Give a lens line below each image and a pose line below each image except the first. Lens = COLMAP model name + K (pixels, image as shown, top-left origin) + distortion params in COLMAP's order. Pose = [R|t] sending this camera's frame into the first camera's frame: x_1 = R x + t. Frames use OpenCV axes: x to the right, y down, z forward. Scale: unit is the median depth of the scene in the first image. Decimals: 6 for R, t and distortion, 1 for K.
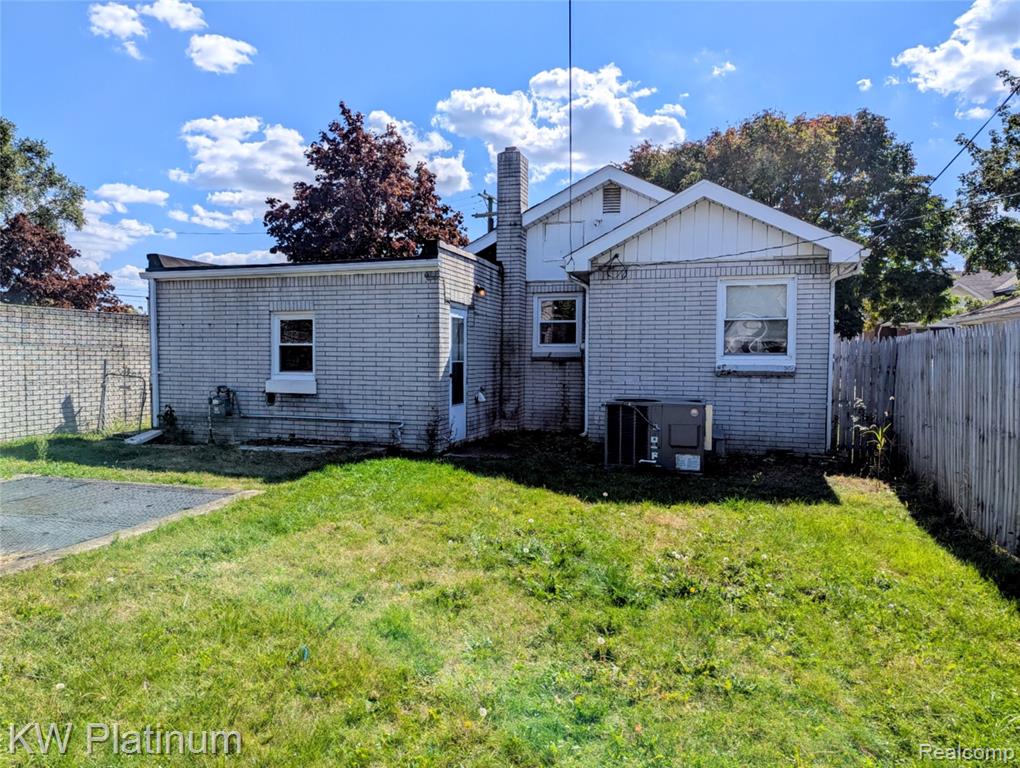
lens RADIAL K [[761.8, 0, 508.8], [0, 761.8, 383.8], [0, 0, 1]] dist [0.032209, -0.012160]
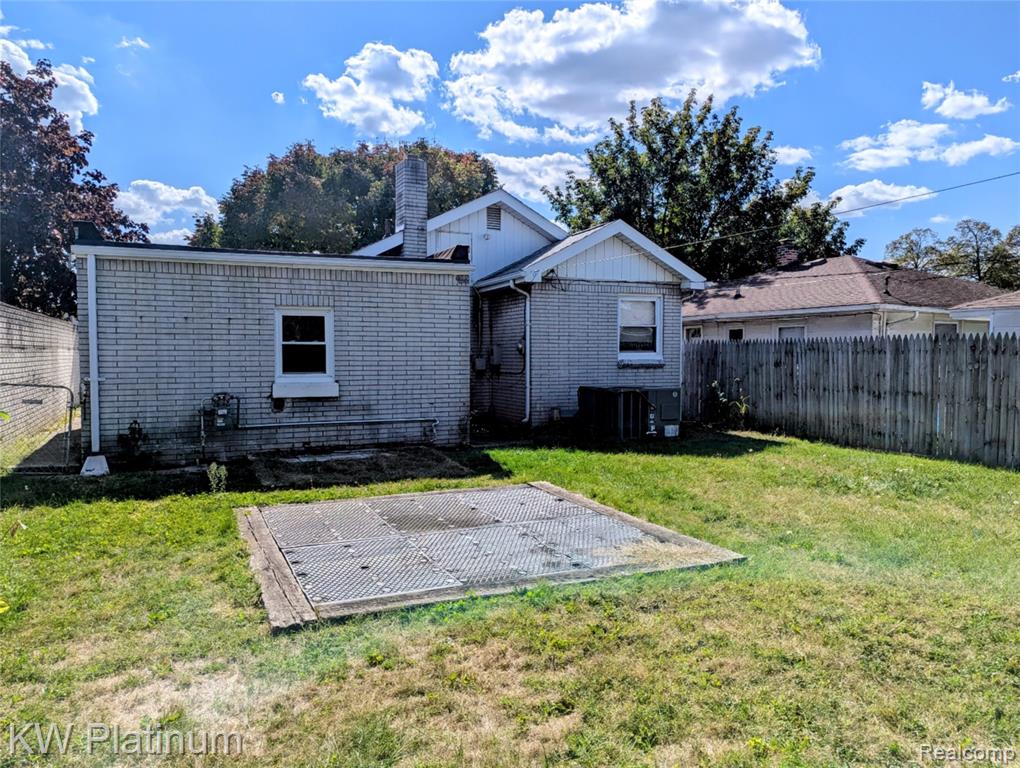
lens RADIAL K [[761.8, 0, 508.8], [0, 761.8, 384.0], [0, 0, 1]] dist [0.032209, -0.012160]
pose [[0.703030, -0.036054, 0.710246, -0.765927], [0.030442, 0.999324, 0.020597, -0.014733], [-0.710508, 0.007141, 0.703652, 0.195235]]
